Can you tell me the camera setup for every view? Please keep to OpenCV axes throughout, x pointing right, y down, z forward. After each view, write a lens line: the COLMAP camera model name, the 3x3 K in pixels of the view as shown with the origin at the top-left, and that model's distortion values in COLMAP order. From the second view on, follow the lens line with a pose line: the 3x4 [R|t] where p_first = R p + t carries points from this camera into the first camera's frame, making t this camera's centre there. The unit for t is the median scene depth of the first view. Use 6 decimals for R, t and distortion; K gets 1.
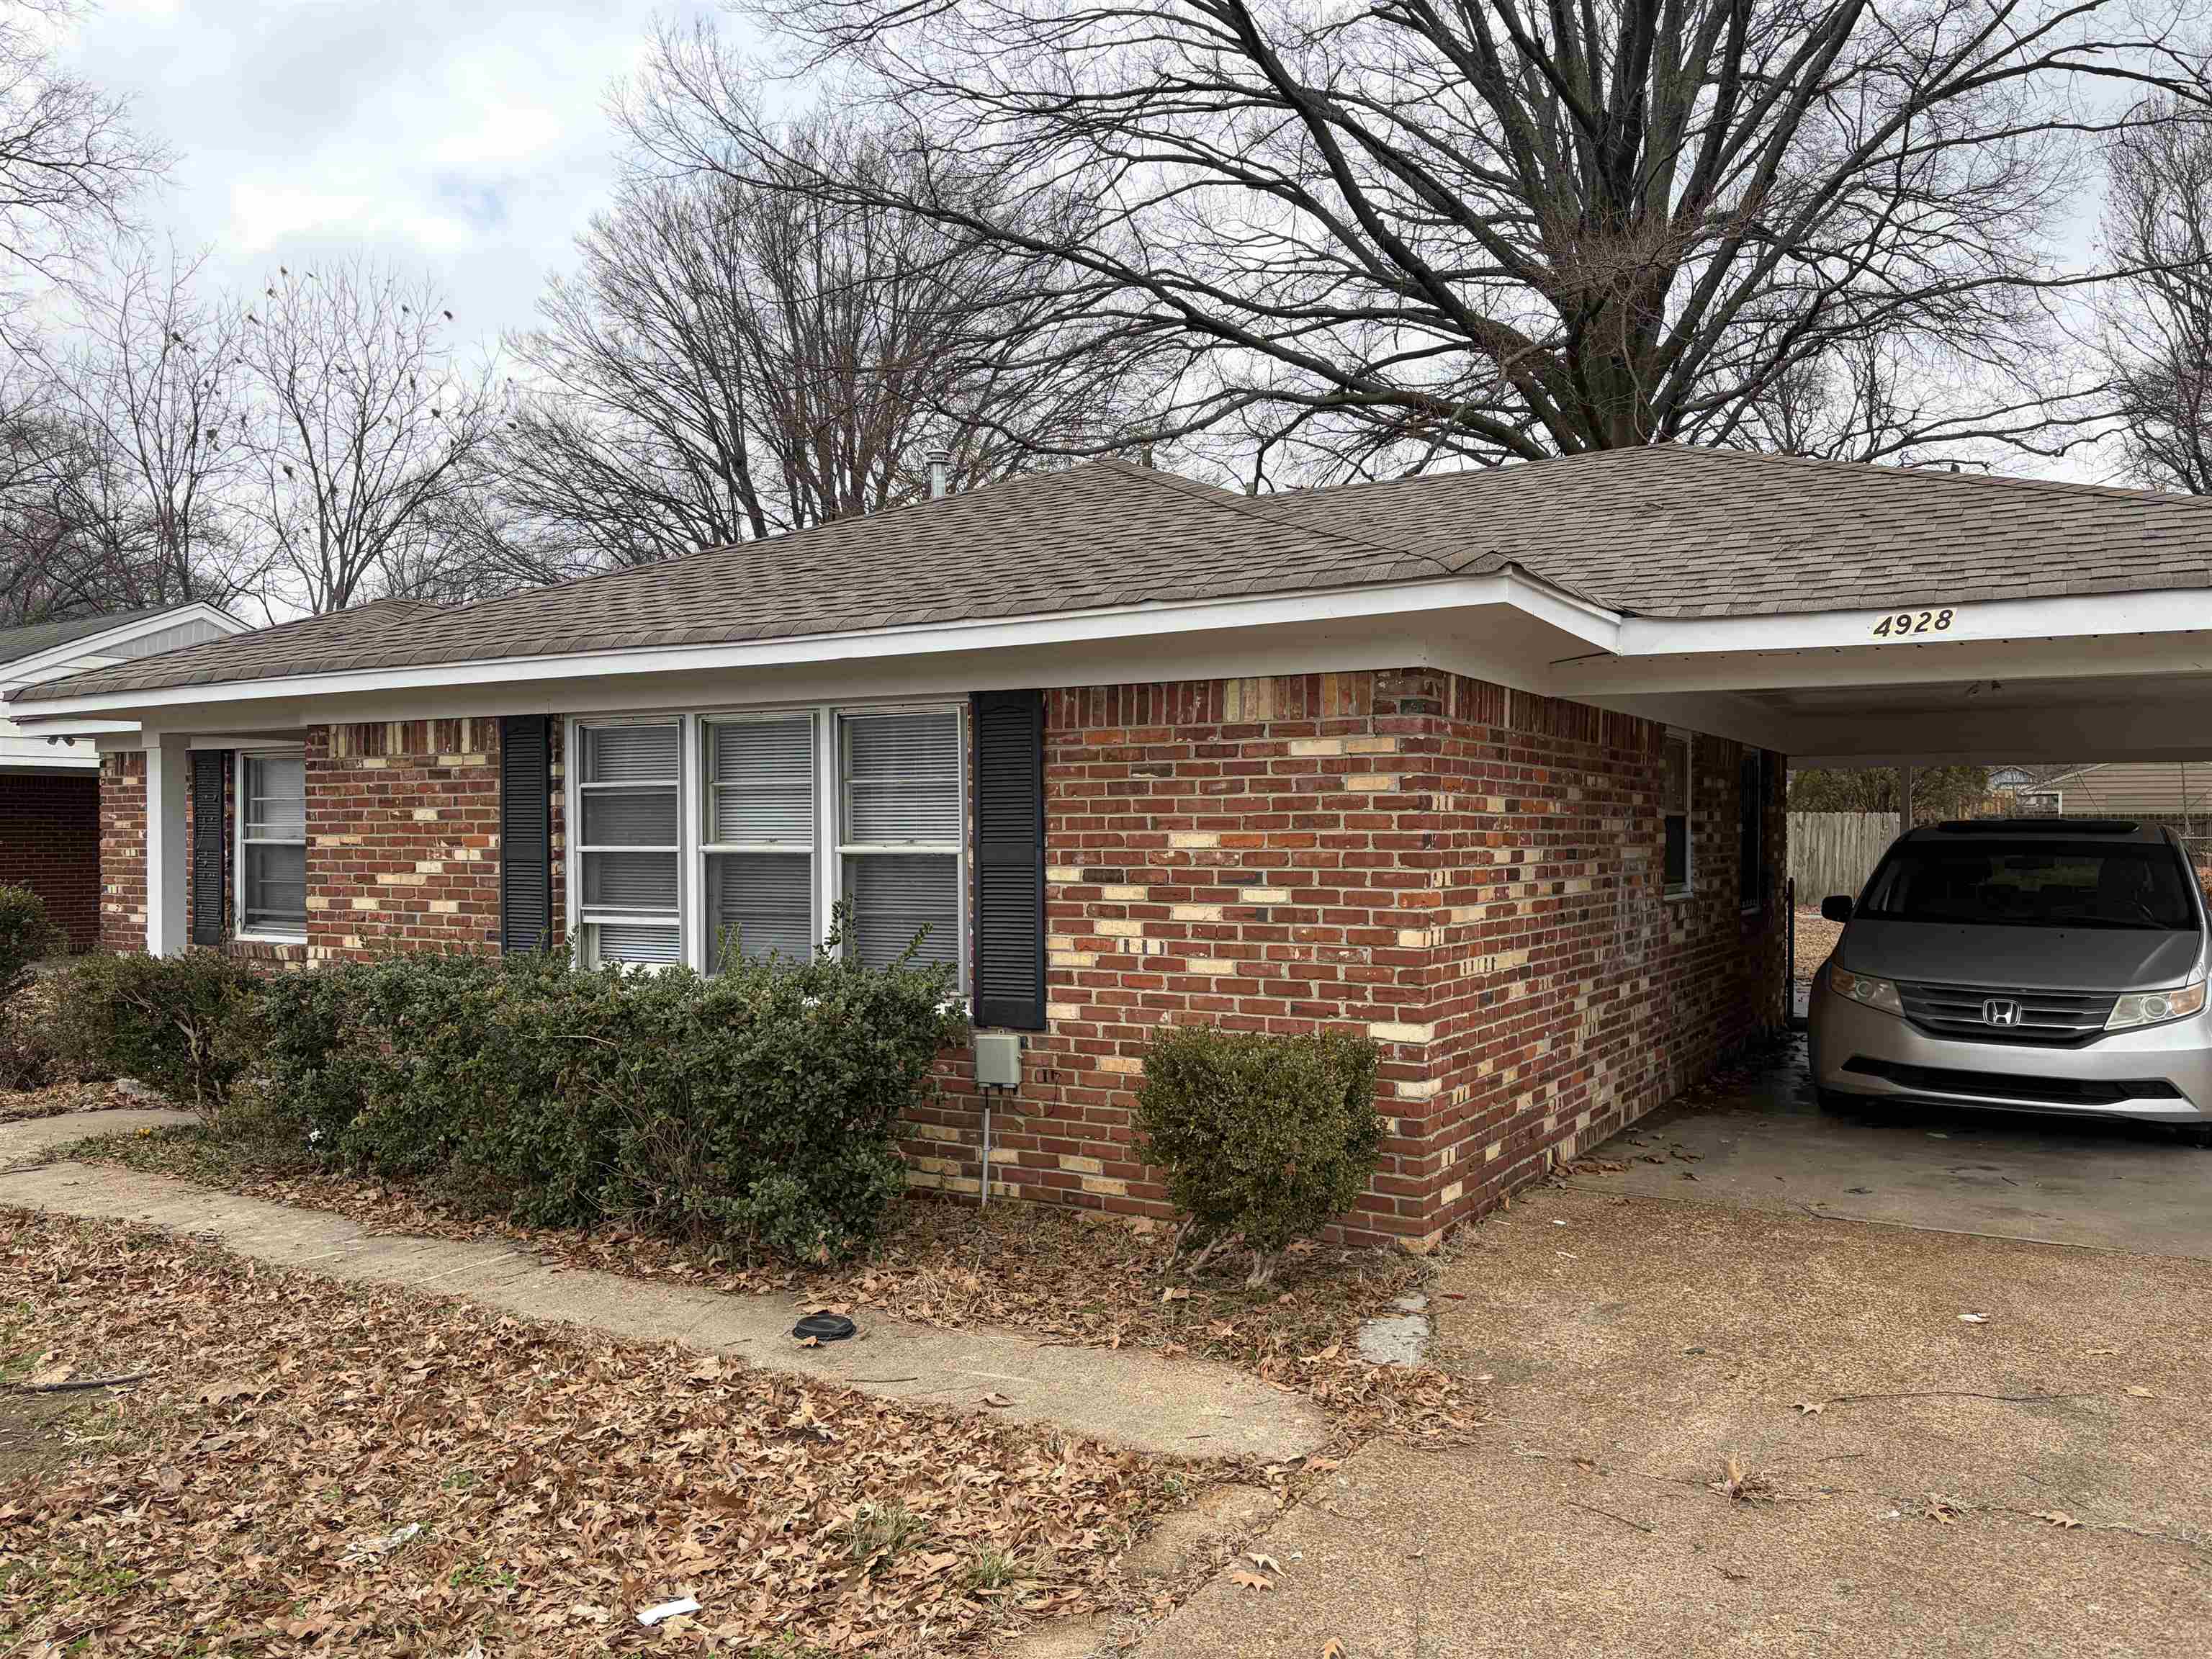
lens RADIAL K [[1674.5, 0, 1104.7], [0, 1674.5, 833.4], [0, 0, 1]] dist [0.037127, -0.002770]
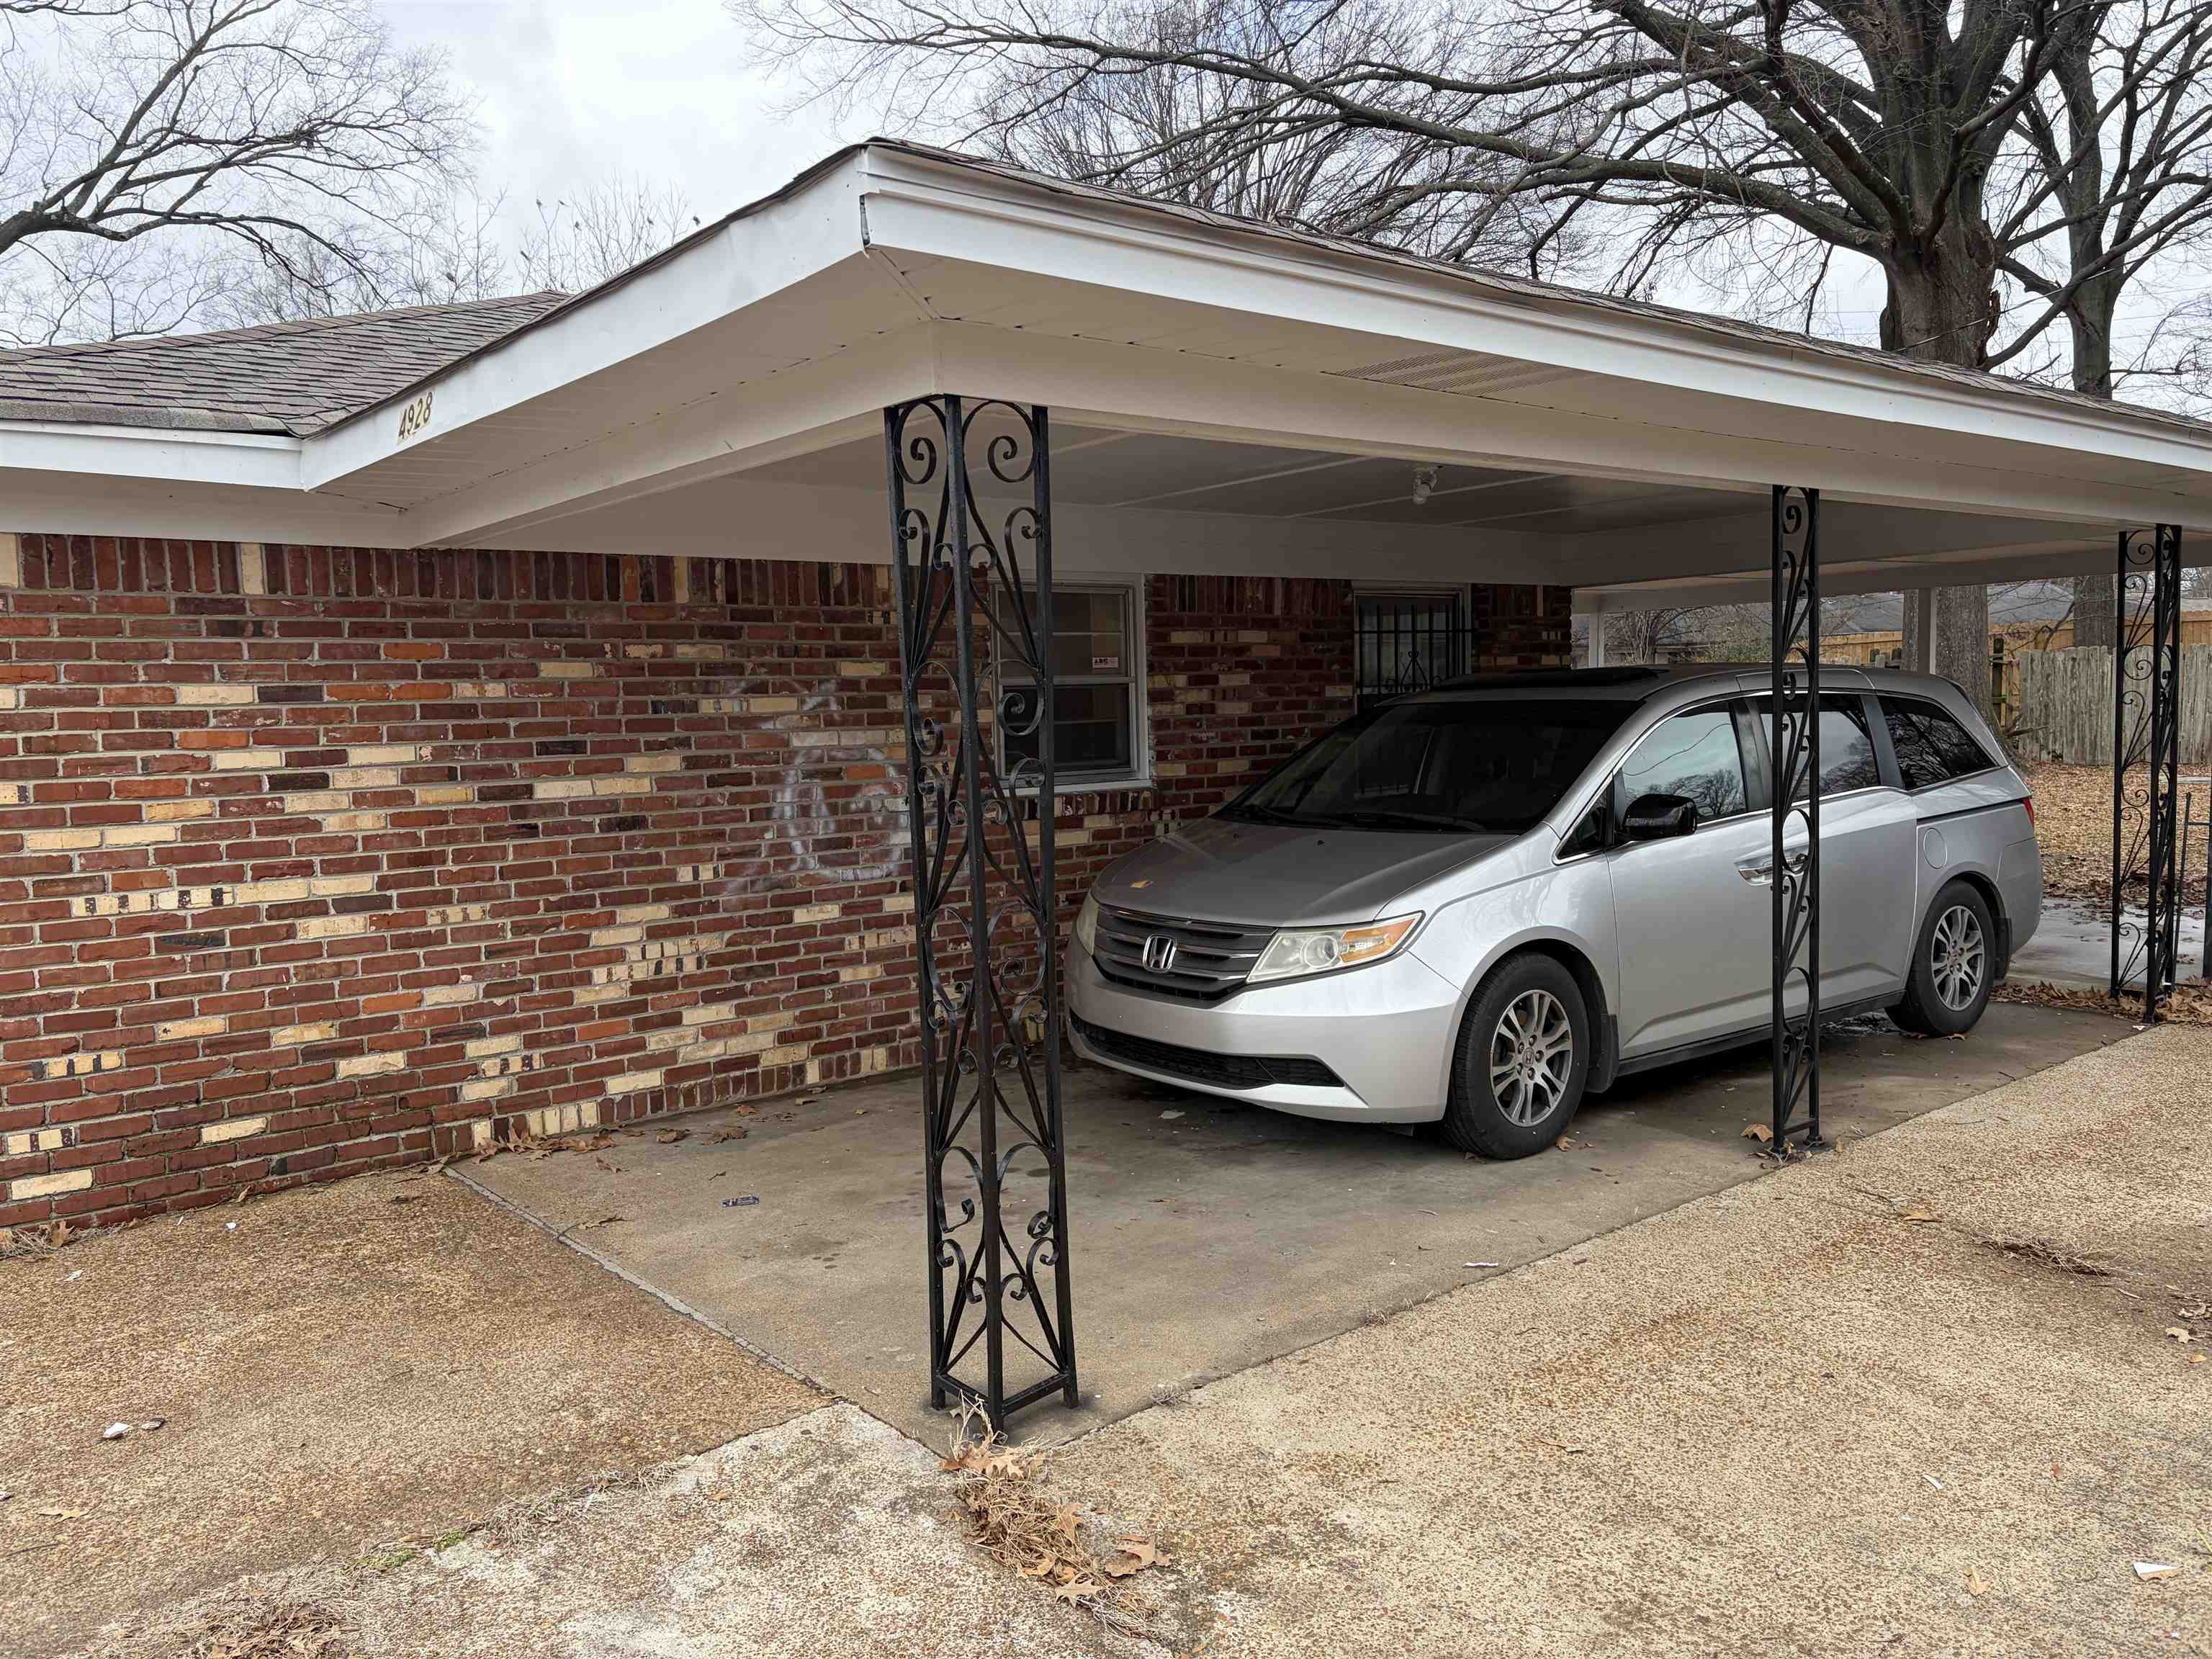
lens RADIAL K [[1674.5, 0, 1104.9], [0, 1674.5, 827.4], [0, 0, 1]] dist [0.037127, -0.002770]
pose [[0.938180, -0.007549, -0.346065, 0.764948], [0.033421, 0.997067, 0.068855, 0.003551], [0.344530, -0.076165, 0.935680, 0.339058]]
